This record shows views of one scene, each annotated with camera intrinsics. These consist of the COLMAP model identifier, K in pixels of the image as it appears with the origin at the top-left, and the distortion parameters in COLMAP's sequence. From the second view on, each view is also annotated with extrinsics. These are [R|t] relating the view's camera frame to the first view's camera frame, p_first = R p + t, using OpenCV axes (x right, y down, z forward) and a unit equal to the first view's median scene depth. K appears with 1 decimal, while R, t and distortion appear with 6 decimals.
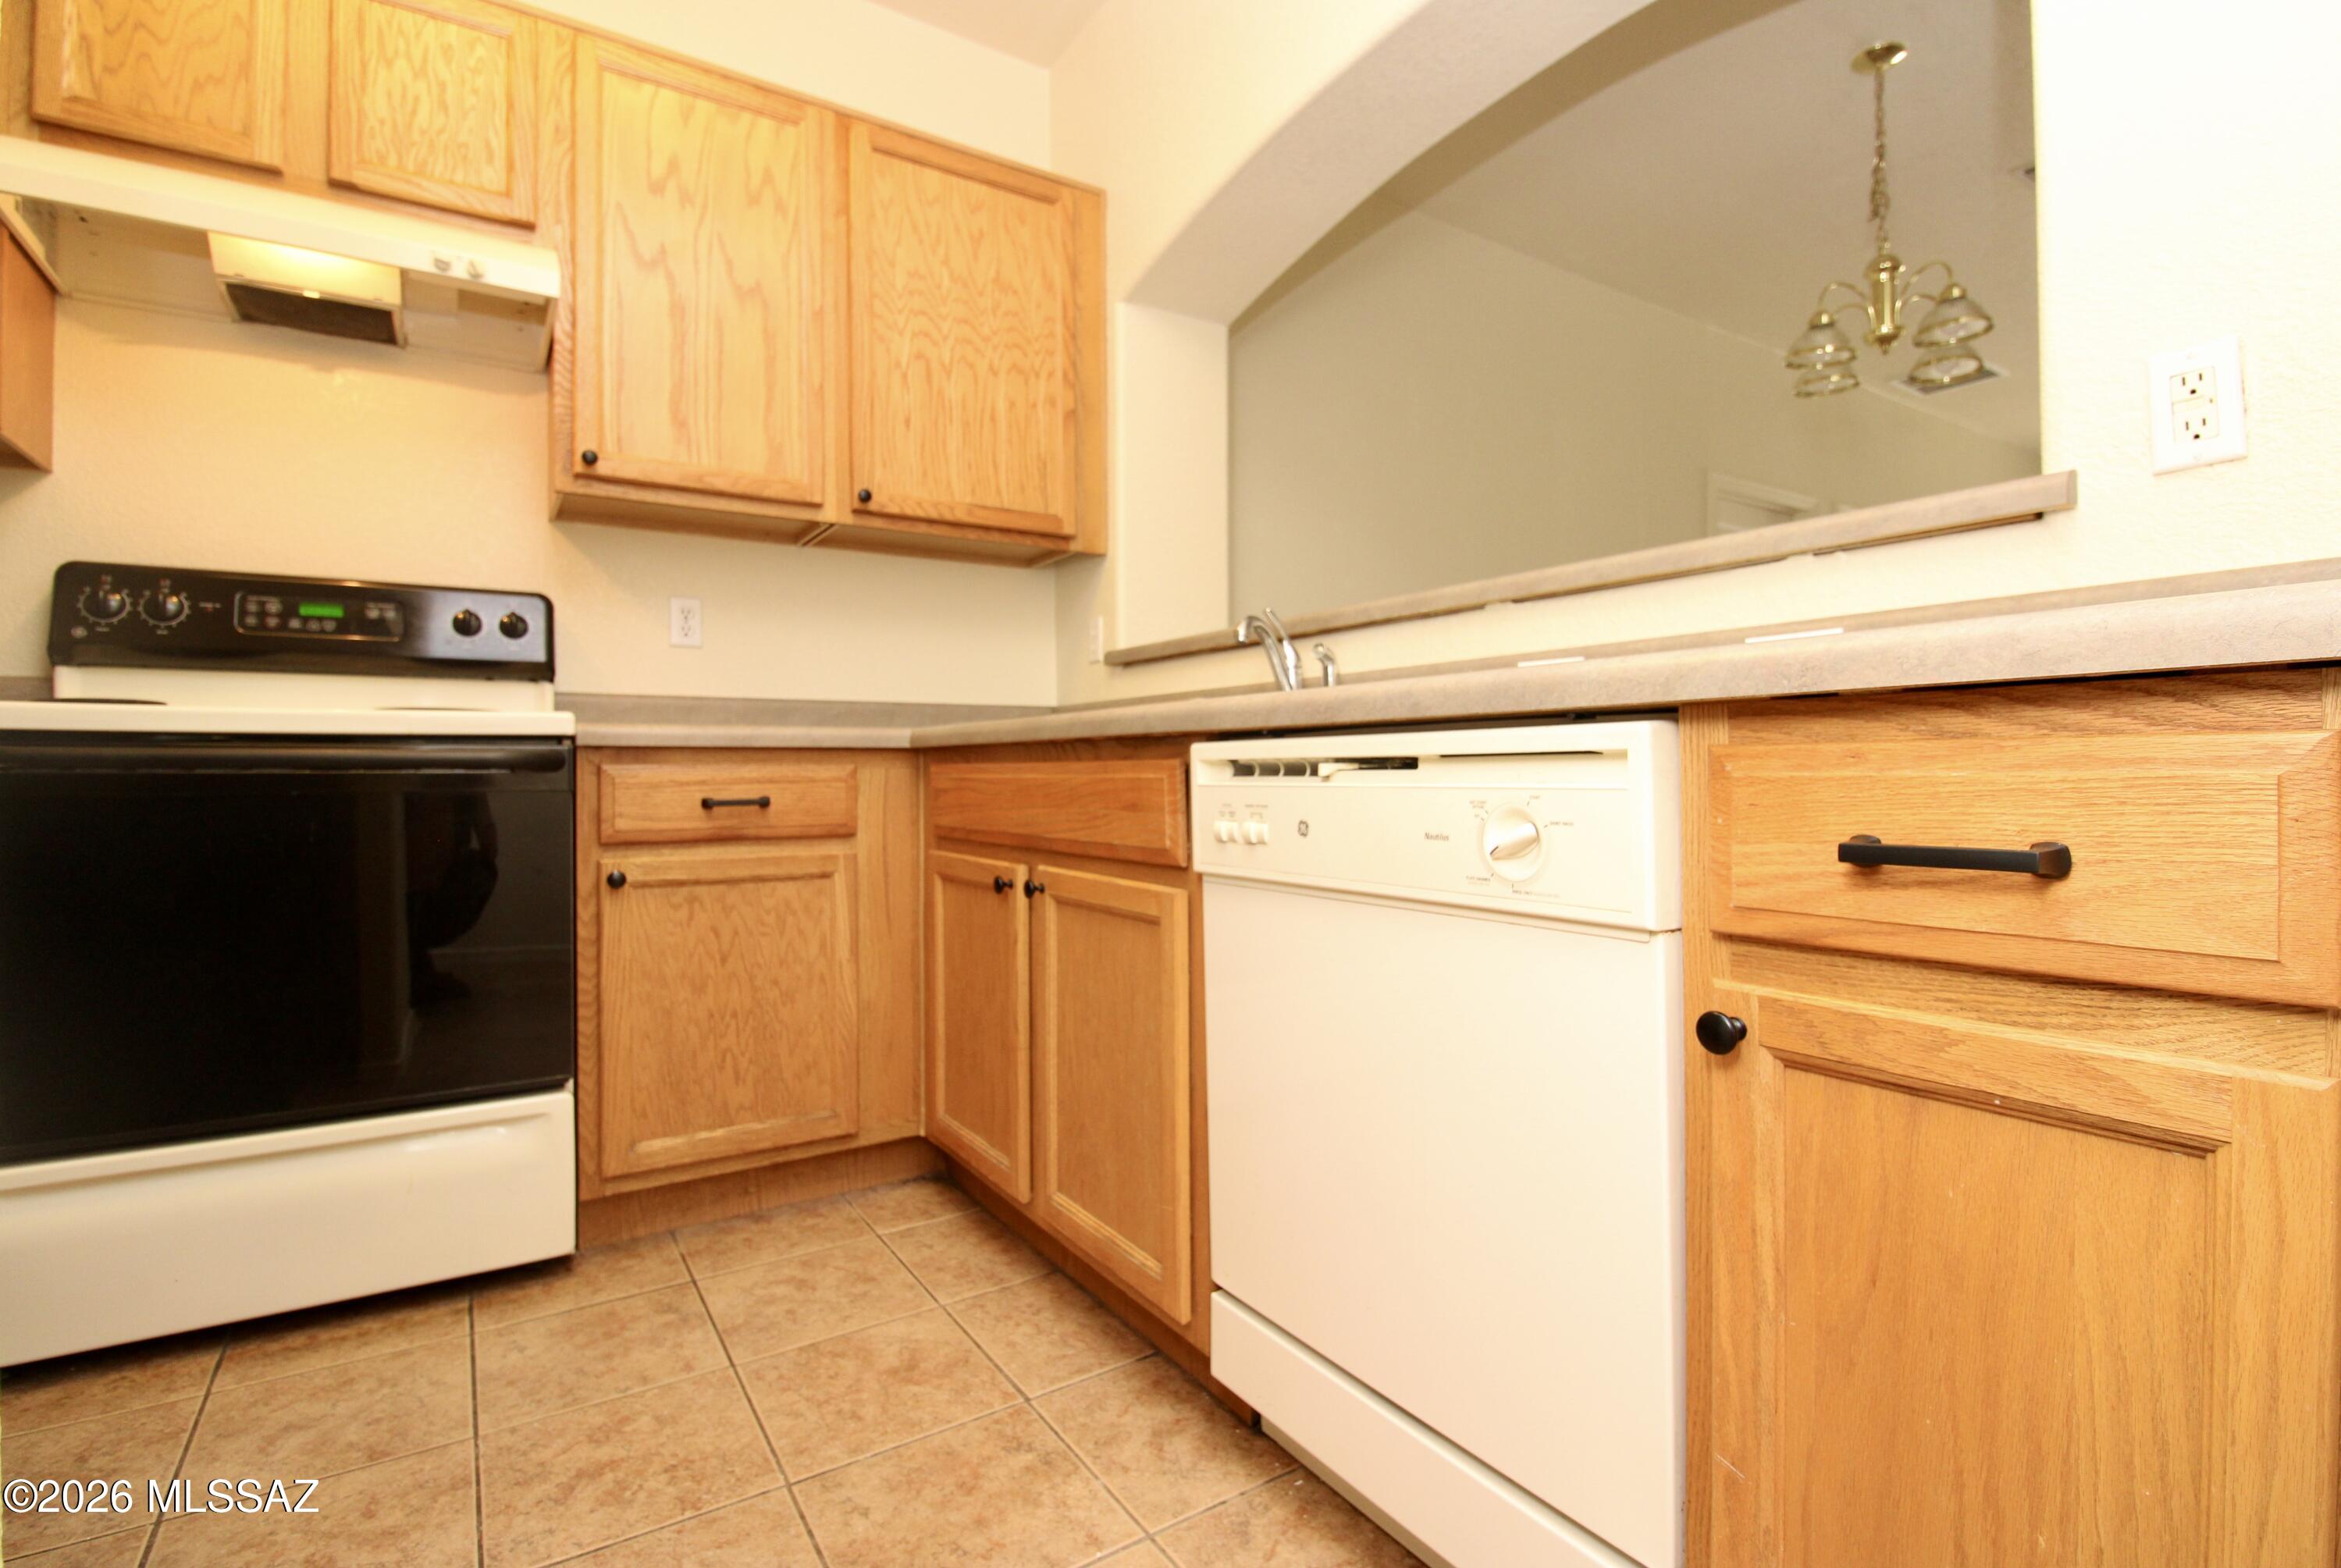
lens RADIAL K [[1085.4, 0, 1170.5], [0, 1085.4, 784.0], [0, 0, 1]] dist [-0.041480, -0.000248]
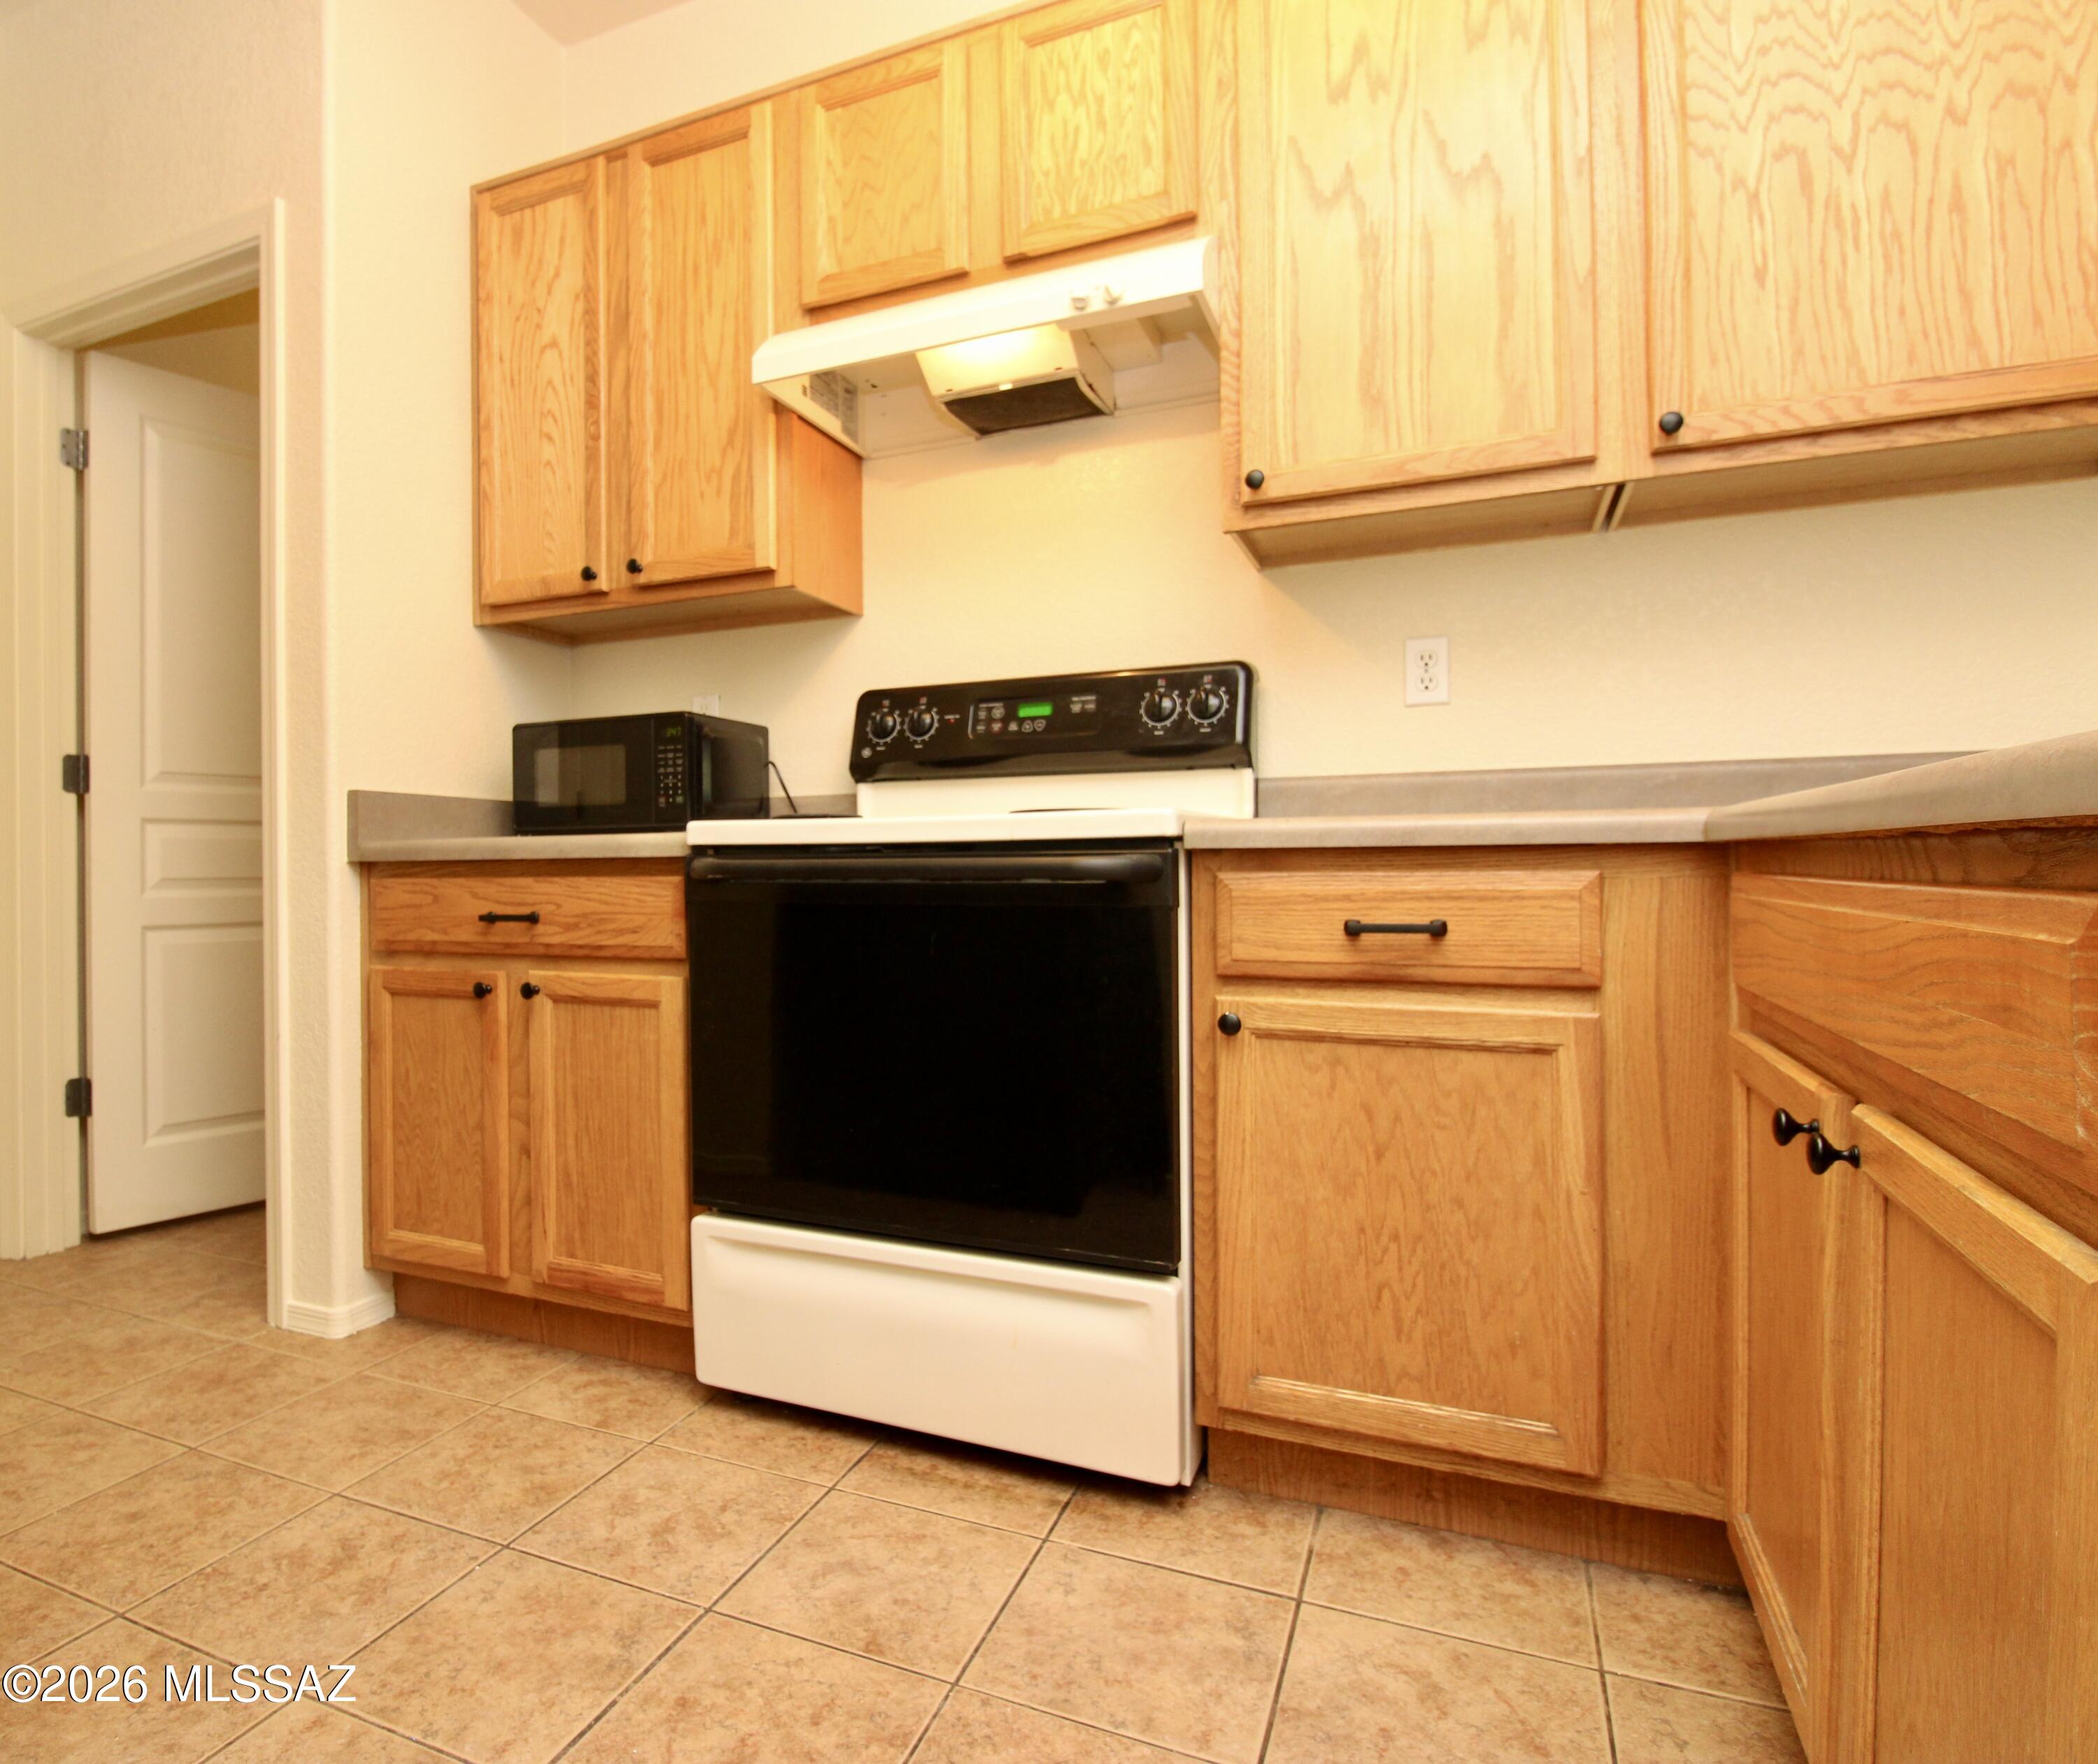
lens RADIAL K [[1154.6, 0, 1051.0], [0, 1154.6, 863.2], [0, 0, 1]] dist [-0.003106, -0.017623]
pose [[0.504355, 0.007903, -0.863460, 0.118336], [-0.000674, 0.999961, 0.008759, -0.030285], [0.863496, -0.003836, 0.504341, 0.440977]]
